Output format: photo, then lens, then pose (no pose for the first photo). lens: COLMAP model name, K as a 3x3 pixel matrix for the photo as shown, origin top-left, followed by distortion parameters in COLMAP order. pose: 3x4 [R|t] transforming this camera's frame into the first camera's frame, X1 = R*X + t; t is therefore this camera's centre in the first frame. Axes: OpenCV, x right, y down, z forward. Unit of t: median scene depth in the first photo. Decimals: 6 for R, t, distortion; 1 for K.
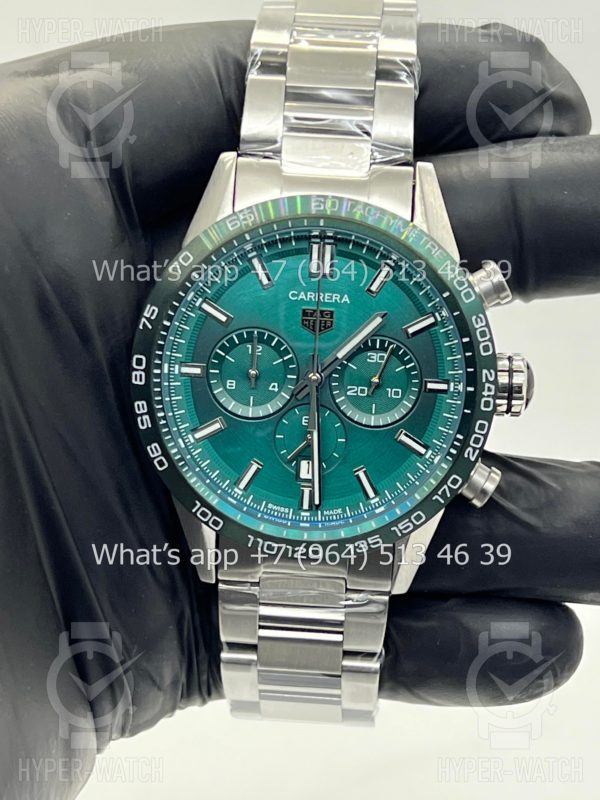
lens RADIAL K [[1930.4, 0, 300.0], [0, 1930.4, 400.0], [0, 0, 1]] dist [0.172187, -0.245926]
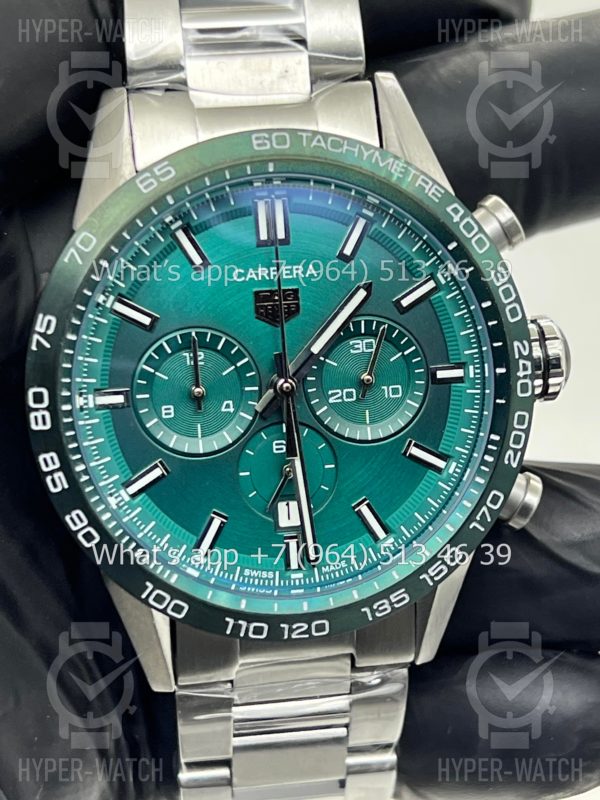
lens RADIAL K [[1930.4, 0, 300.0], [0, 1930.4, 400.0], [0, 0, 1]] dist [0.172187, -0.245926]
pose [[0.972500, -0.140430, 0.185804, -0.120886], [0.142152, 0.989836, 0.004091, -0.008303], [-0.184490, 0.022434, 0.982578, 0.296390]]
